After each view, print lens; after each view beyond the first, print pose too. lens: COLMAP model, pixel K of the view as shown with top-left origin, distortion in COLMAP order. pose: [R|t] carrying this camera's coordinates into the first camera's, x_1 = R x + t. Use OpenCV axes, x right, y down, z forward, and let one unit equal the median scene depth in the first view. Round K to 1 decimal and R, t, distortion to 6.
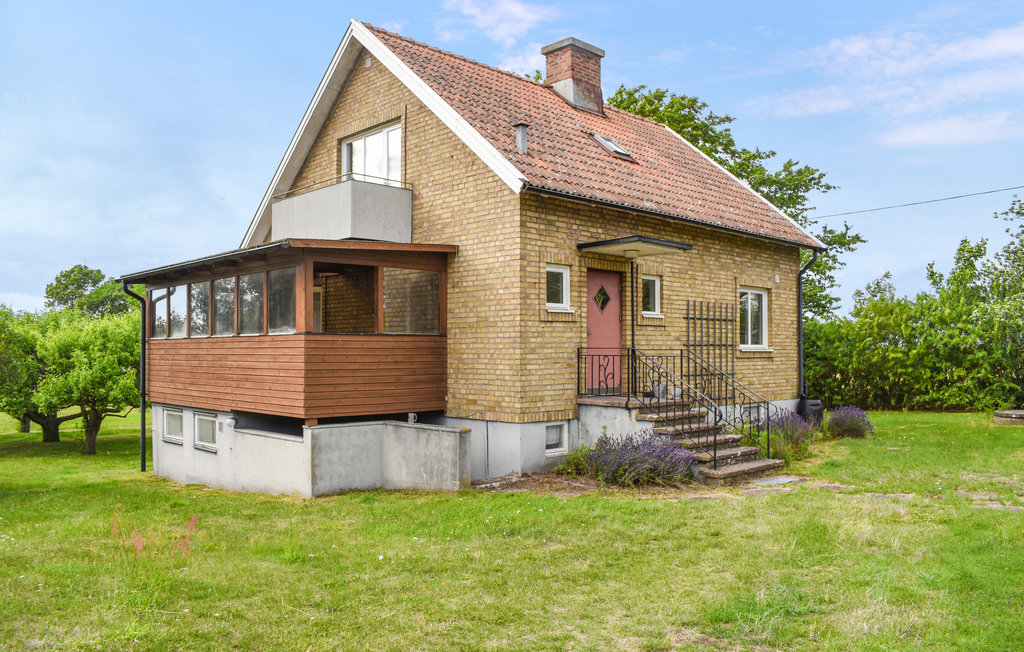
lens RADIAL K [[838.3, 0, 512.0], [0, 838.3, 326.0], [0, 0, 1]] dist [-0.082346, -0.000108]
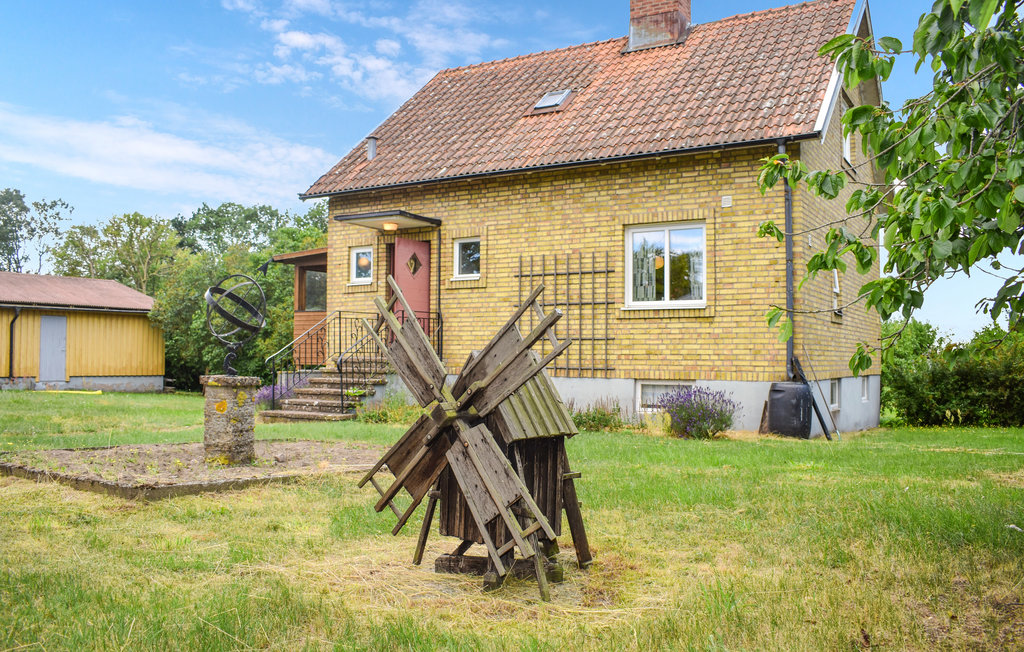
lens RADIAL K [[838.3, 0, 512.0], [0, 838.3, 326.0], [0, 0, 1]] dist [-0.082346, -0.000108]
pose [[0.235974, -0.030043, -0.971295, 1.103308], [0.025093, 0.999377, -0.024815, 0.067839], [0.971435, -0.018517, 0.236581, 0.785390]]
